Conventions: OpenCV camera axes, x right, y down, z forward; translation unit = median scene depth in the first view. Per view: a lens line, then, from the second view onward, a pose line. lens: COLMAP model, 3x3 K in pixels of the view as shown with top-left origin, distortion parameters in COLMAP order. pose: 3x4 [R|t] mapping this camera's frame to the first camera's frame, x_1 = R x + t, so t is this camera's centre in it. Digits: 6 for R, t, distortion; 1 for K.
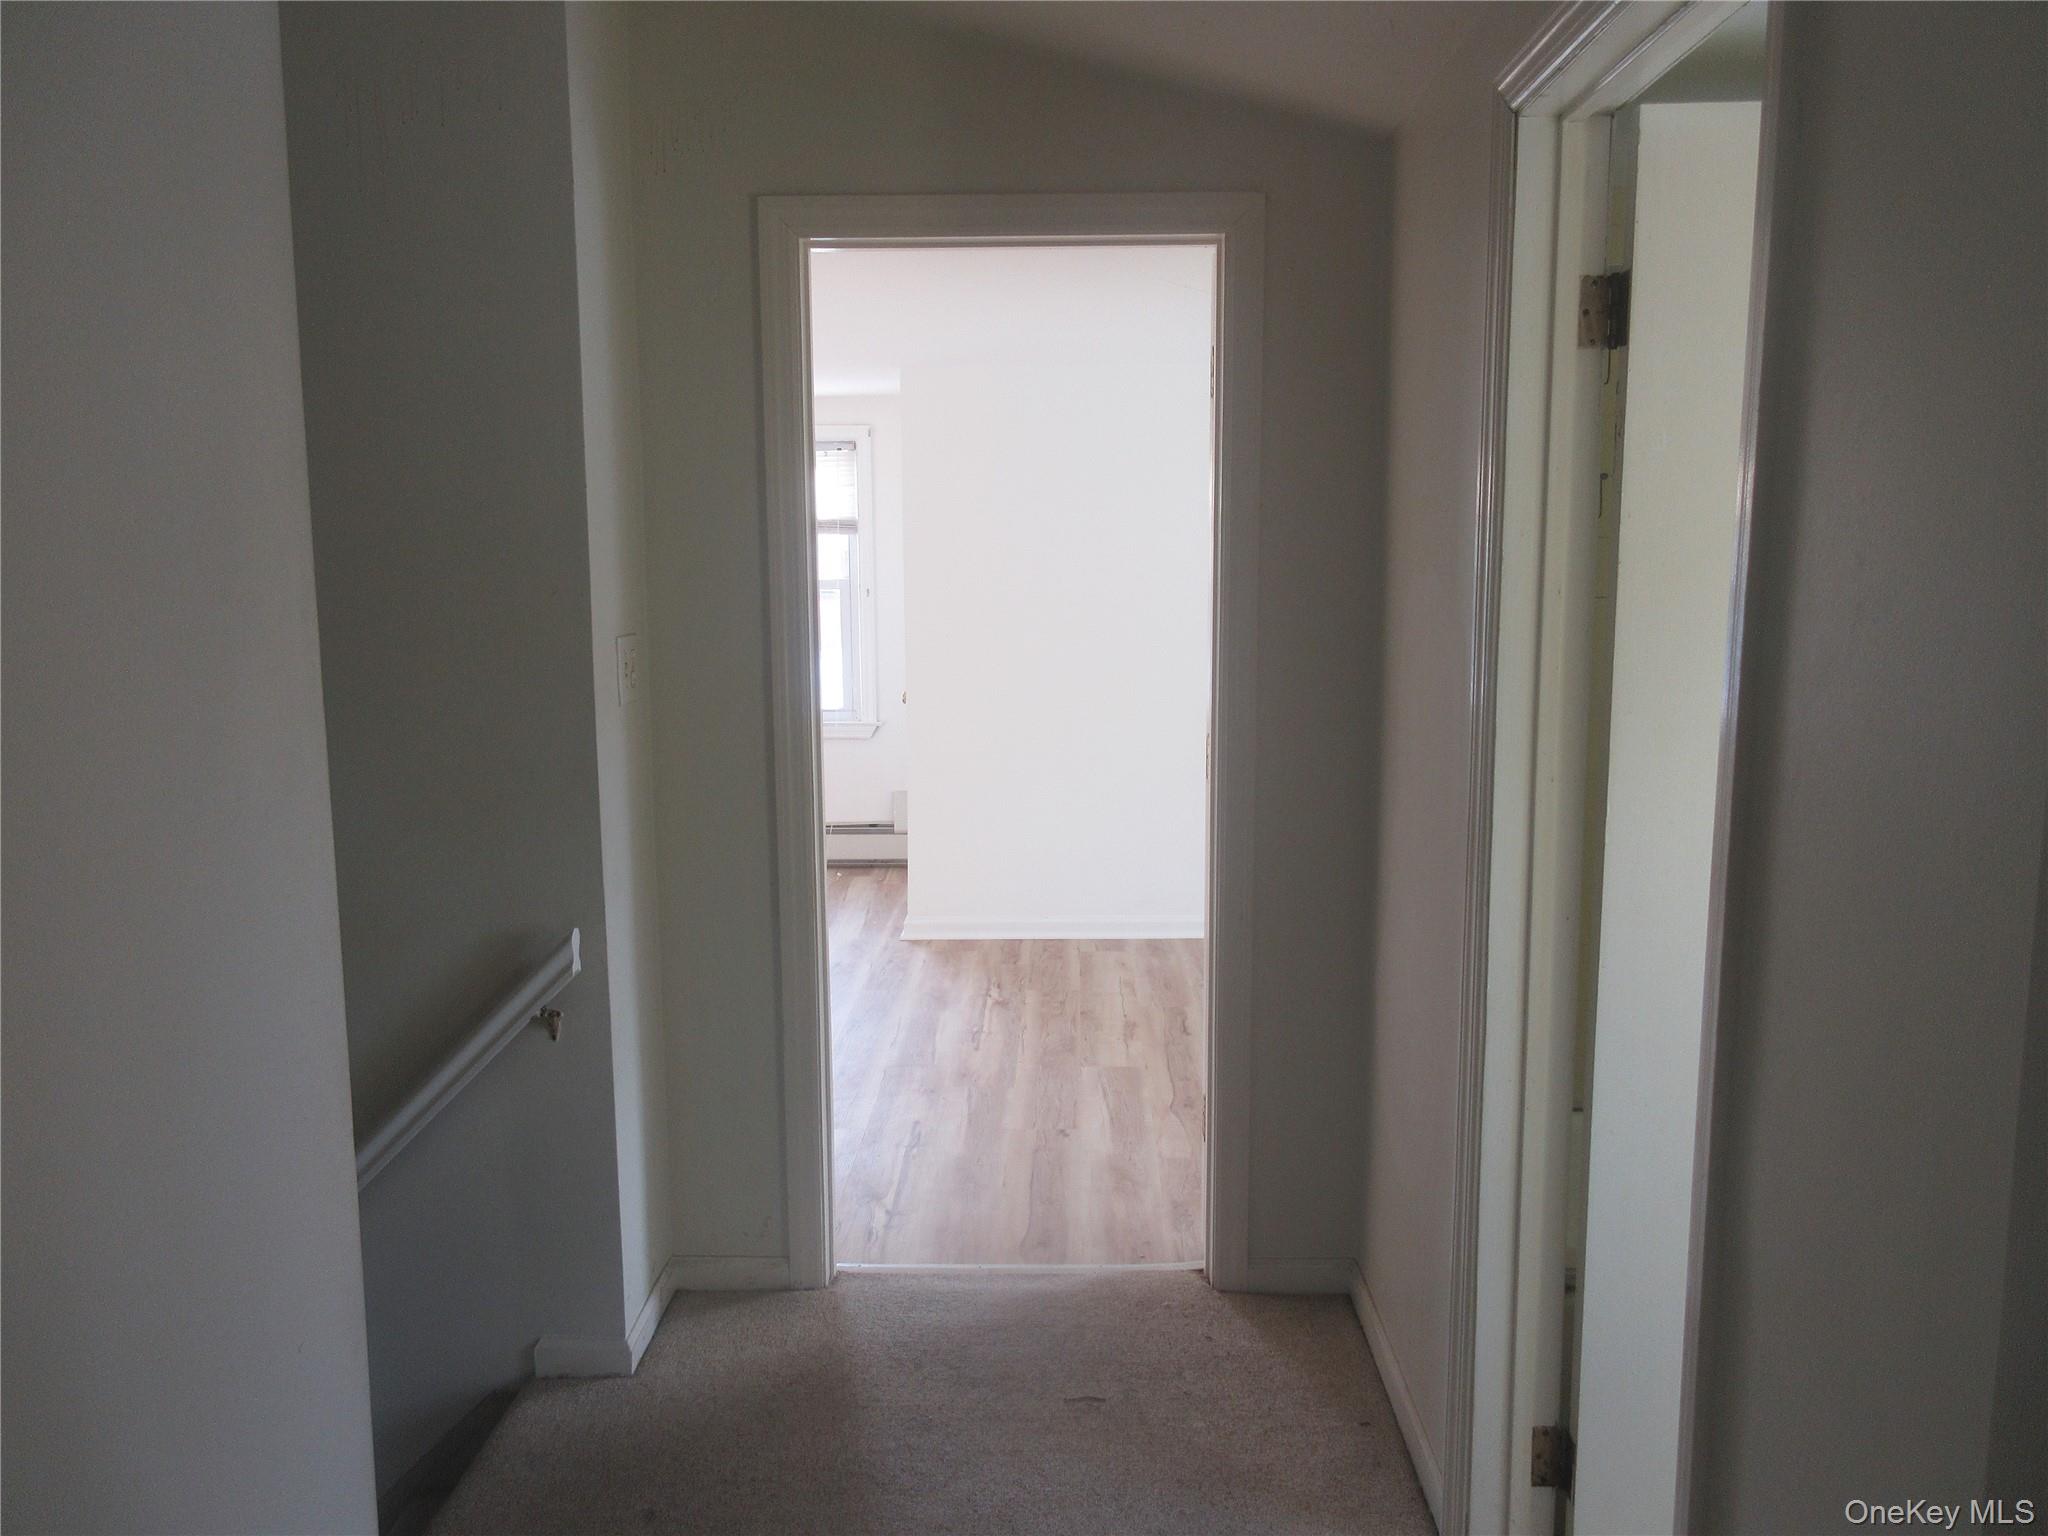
lens RADIAL K [[1528.2, 0, 1024.0], [0, 1528.2, 768.0], [0, 0, 1]] dist [-0.002317, 0.012653]
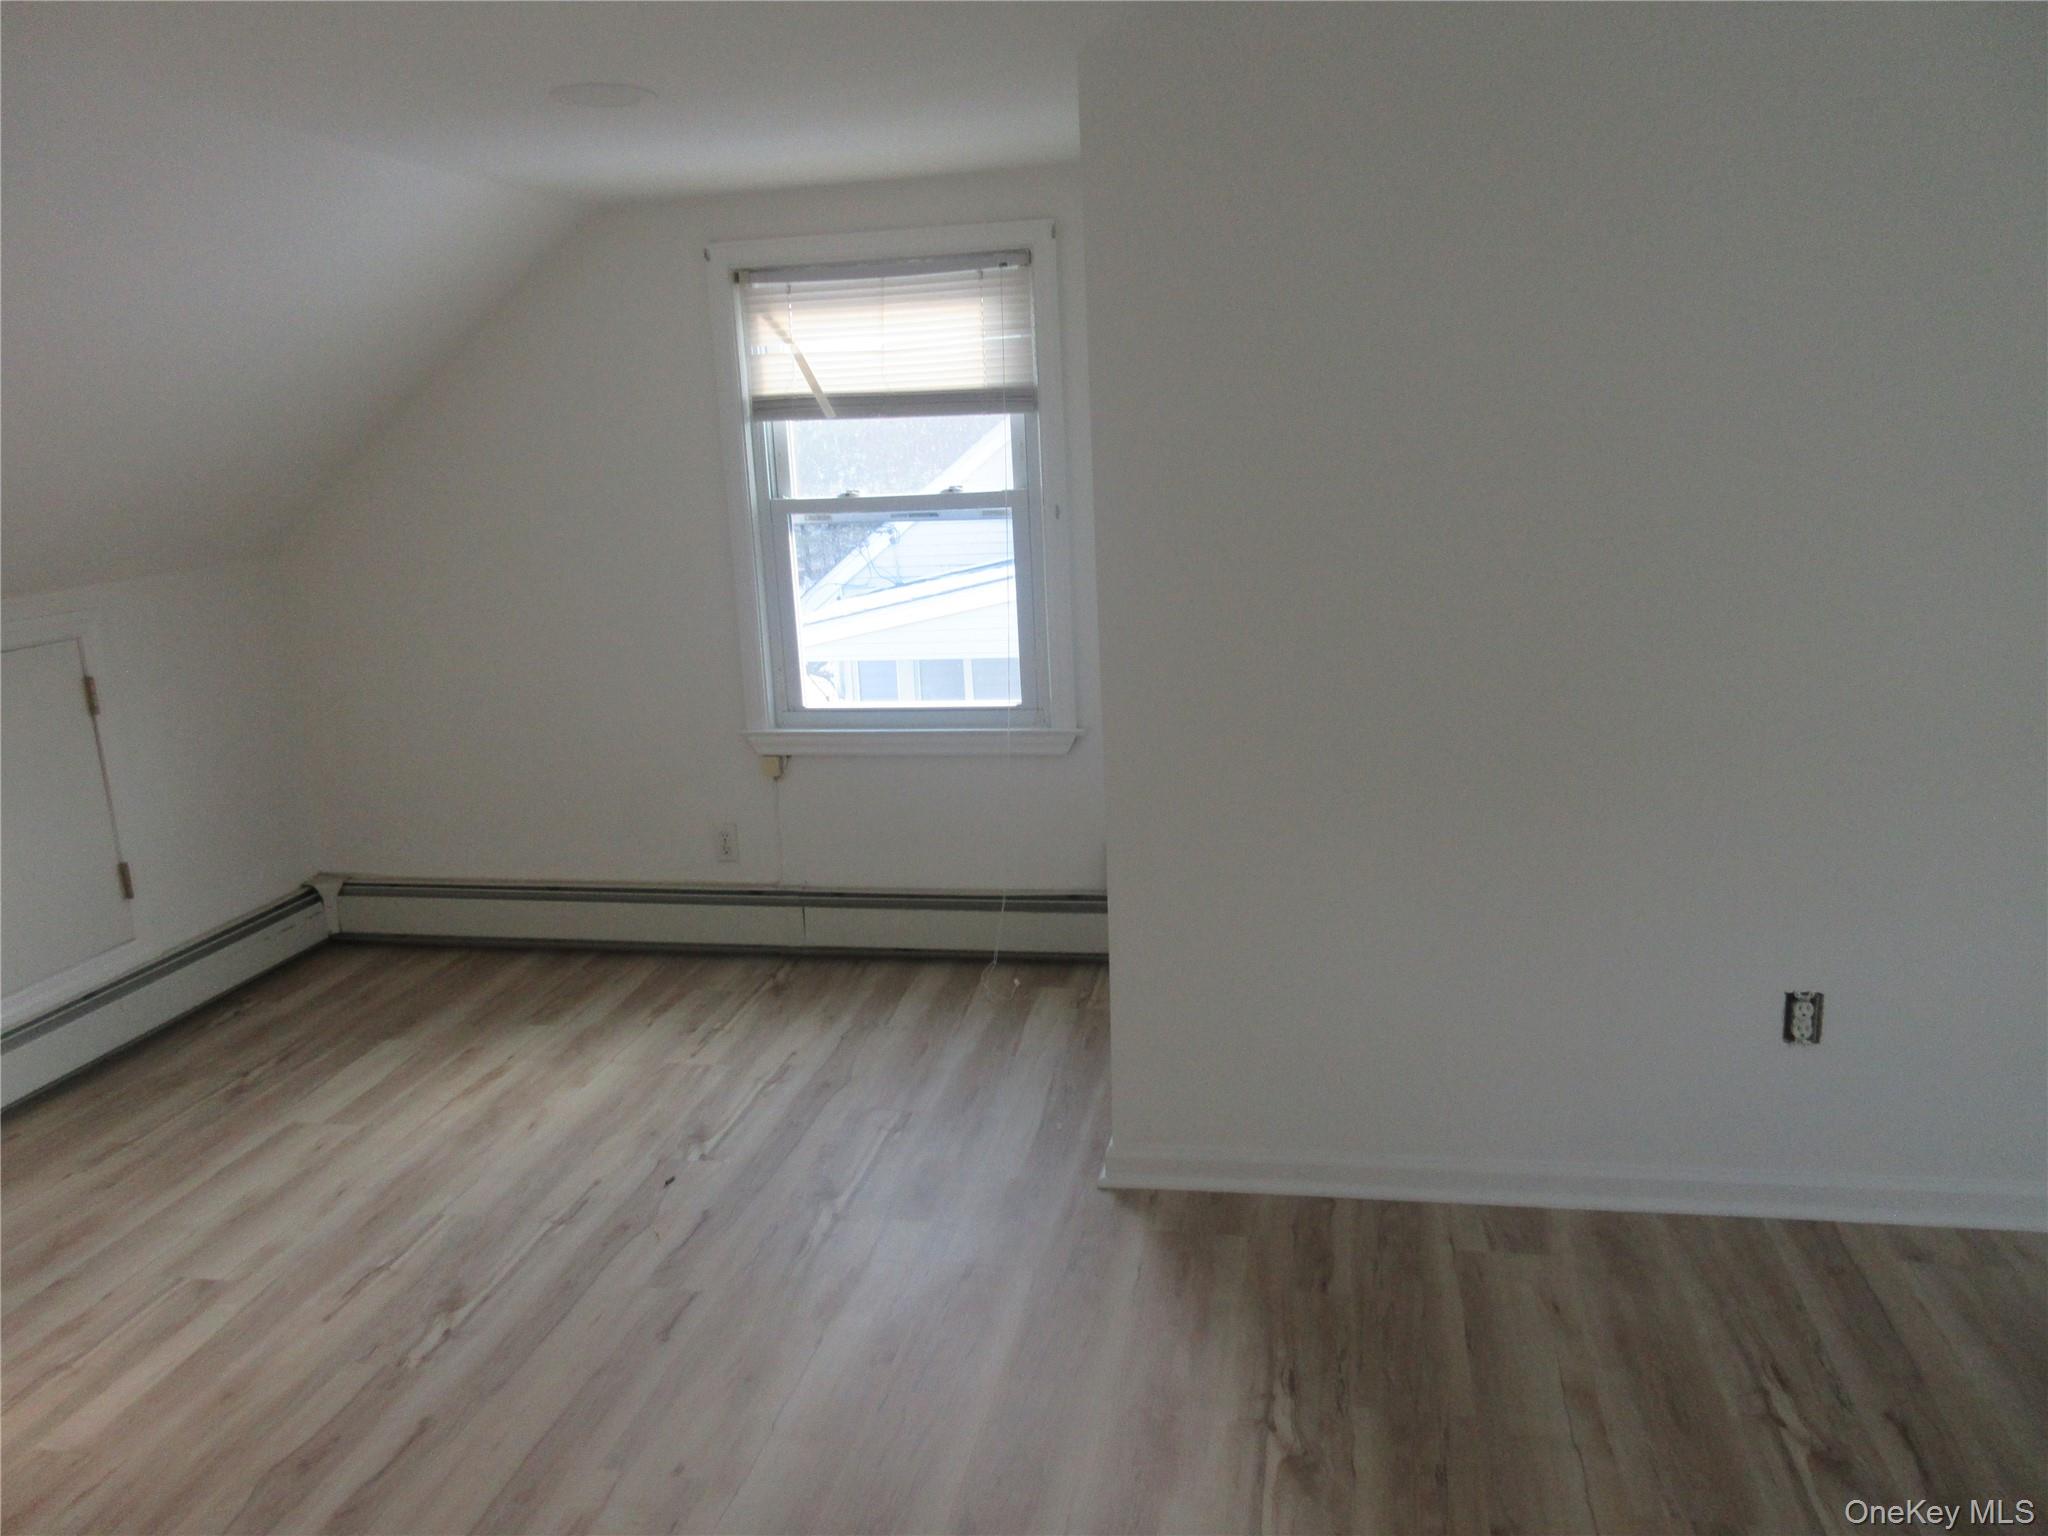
lens RADIAL K [[1528.2, 0, 1024.0], [0, 1528.2, 768.0], [0, 0, 1]] dist [-0.002317, 0.012653]
pose [[0.984280, -0.001223, -0.176612, -0.013195], [0.014711, 0.997069, 0.075082, -0.073185], [0.176003, -0.076500, 0.981413, 0.495877]]
